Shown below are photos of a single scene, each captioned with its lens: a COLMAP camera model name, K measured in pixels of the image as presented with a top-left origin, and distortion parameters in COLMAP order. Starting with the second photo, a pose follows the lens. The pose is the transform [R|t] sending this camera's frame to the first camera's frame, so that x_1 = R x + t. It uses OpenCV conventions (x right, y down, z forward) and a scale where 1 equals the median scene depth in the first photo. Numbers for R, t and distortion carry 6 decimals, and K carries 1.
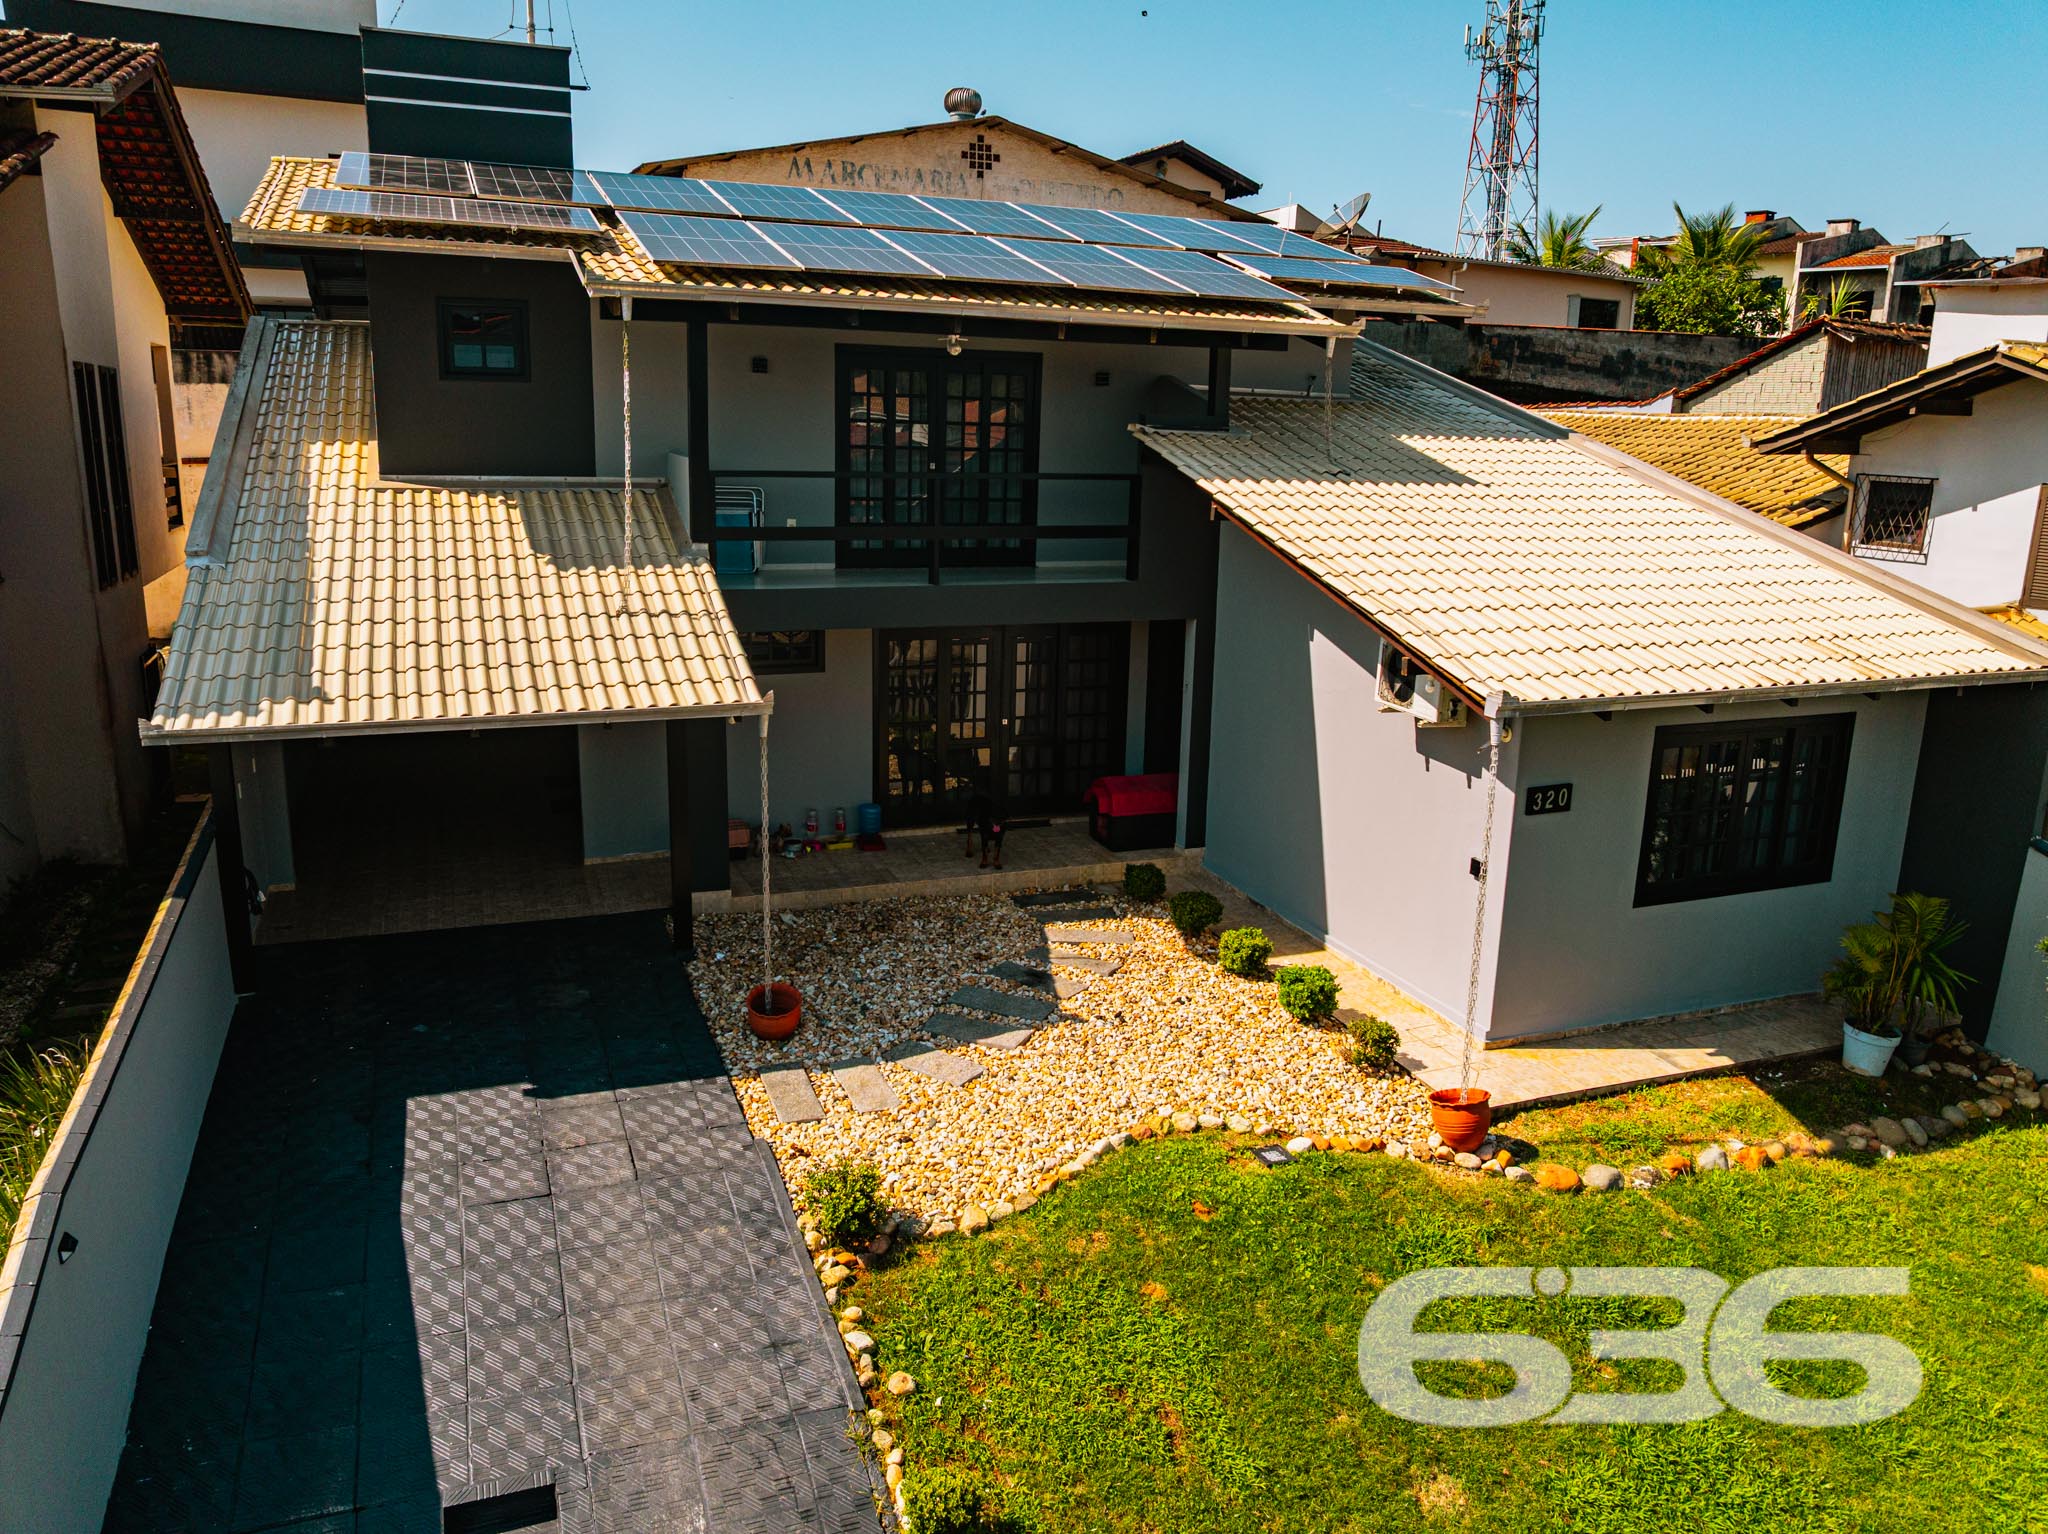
lens RADIAL K [[1459.1, 0, 1019.3], [0, 1459.1, 755.5], [0, 0, 1]] dist [-0.058290, 0.023619]
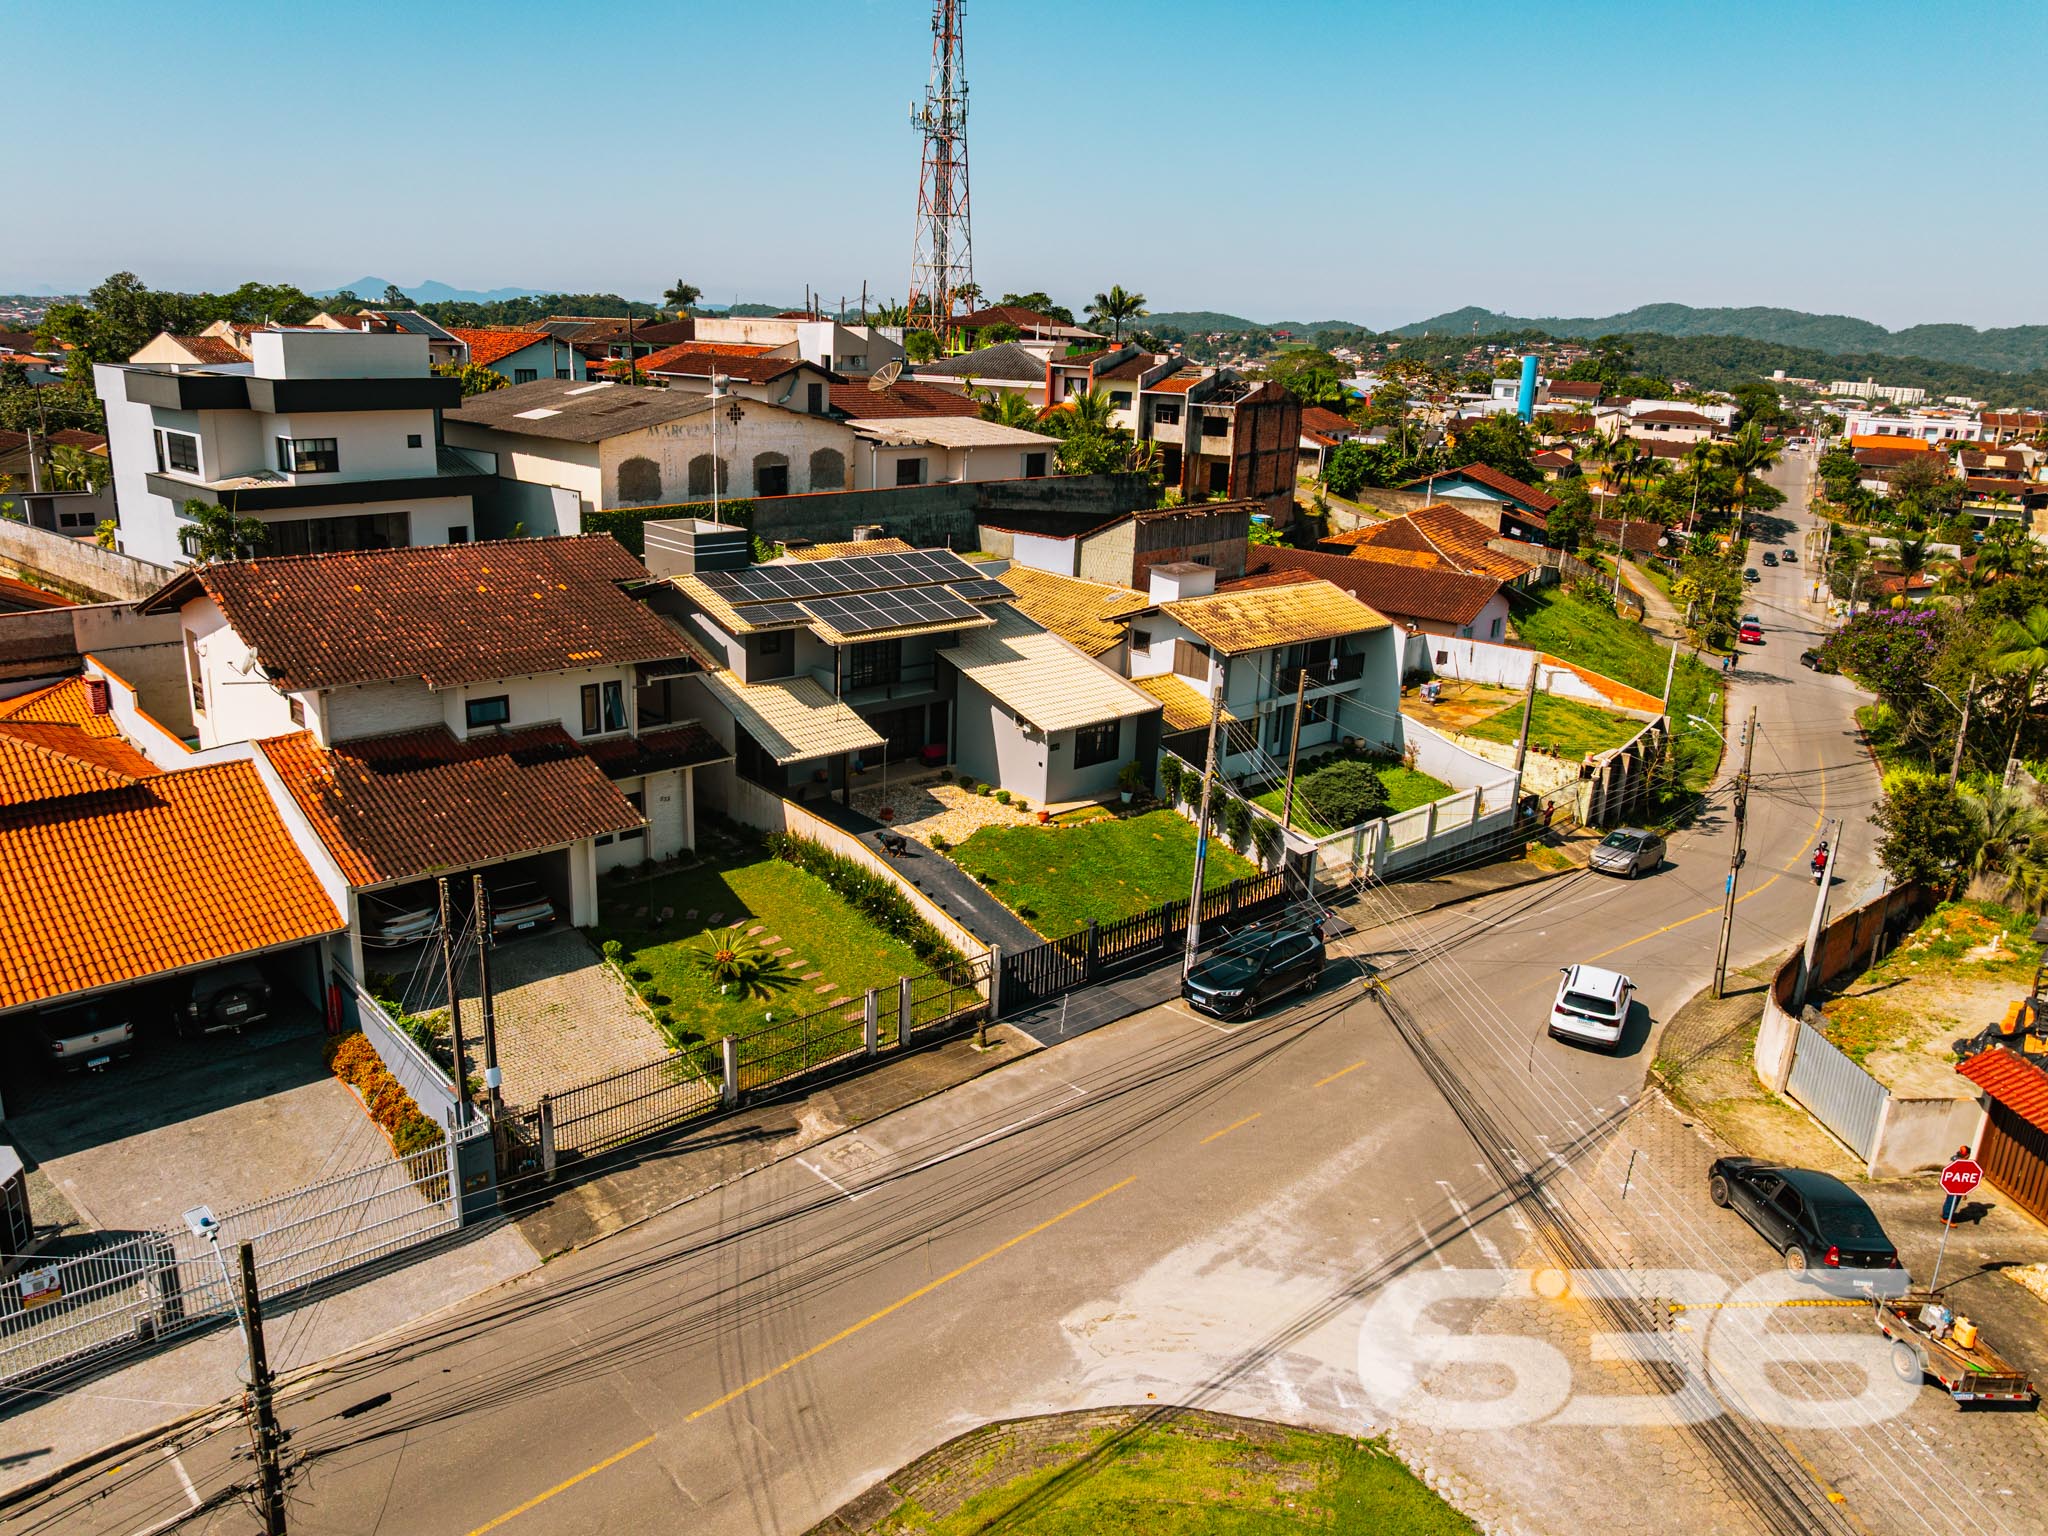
lens RADIAL K [[1459.1, 0, 1027.4], [0, 1459.1, 764.0], [0, 0, 1]] dist [-0.058290, 0.023619]
pose [[0.926768, -0.095307, 0.363343, -1.278285], [0.066864, 0.993686, 0.090102, -0.311191], [-0.369636, -0.059209, 0.927288, -2.970546]]
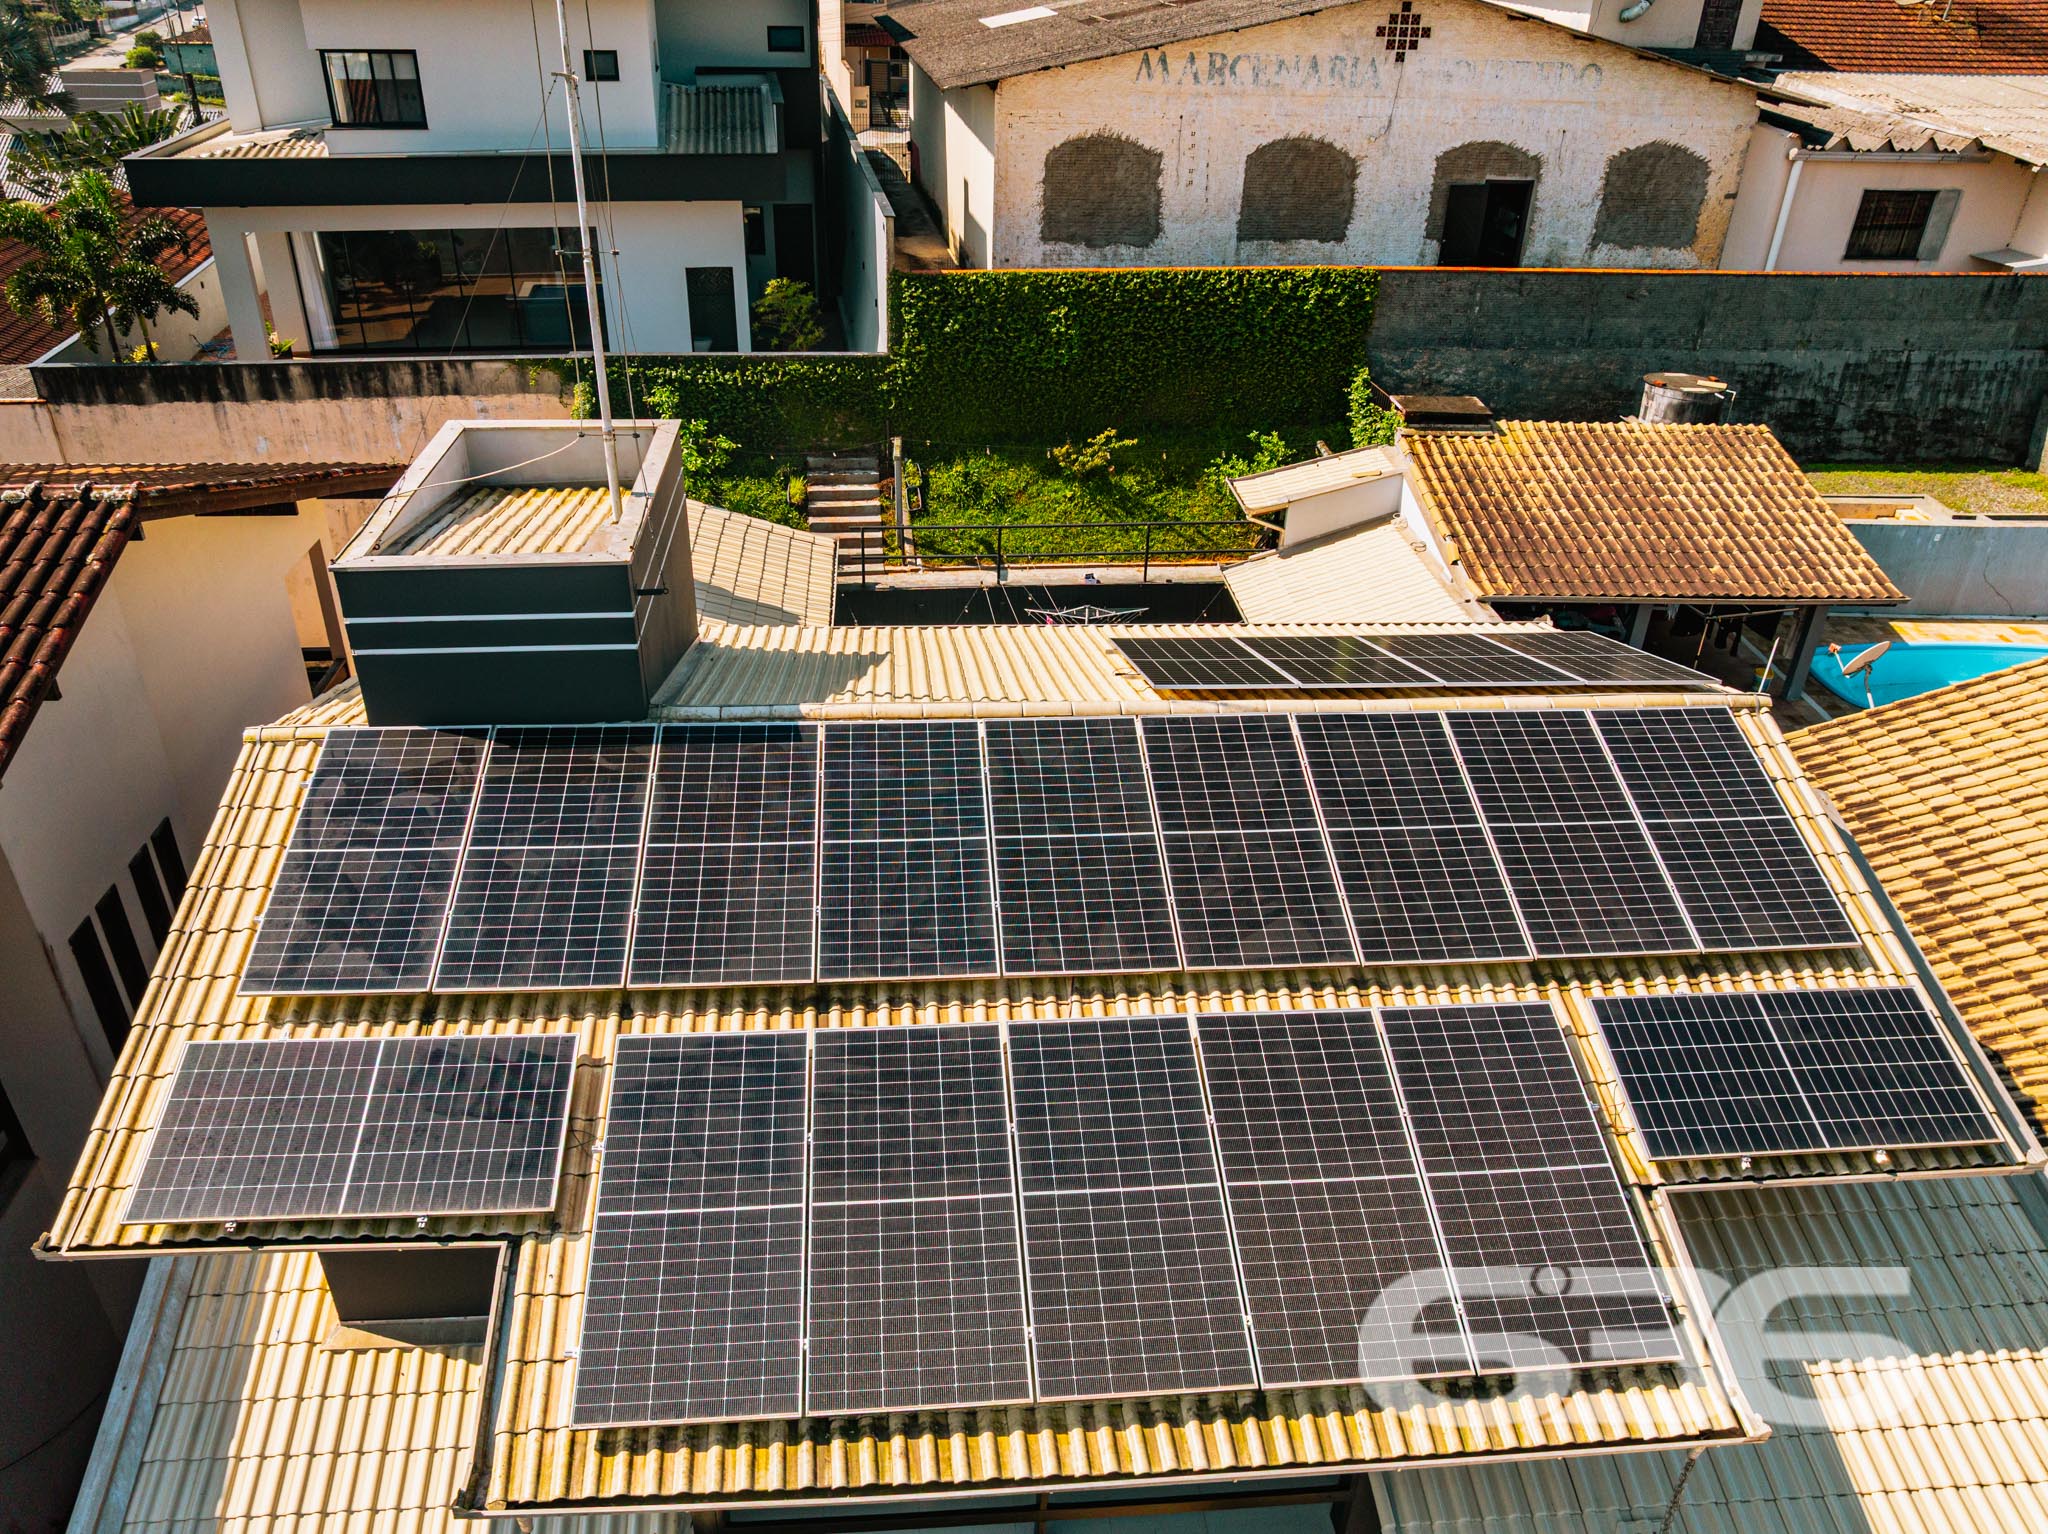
lens RADIAL K [[1459.1, 0, 1011.2], [0, 1459.1, 766.3], [0, 0, 1]] dist [-0.058290, 0.023619]
pose [[0.957450, 0.150167, -0.246454, 0.055135], [-0.069541, 0.948847, 0.307981, -0.841723], [0.280096, -0.277738, 0.918917, 0.538802]]
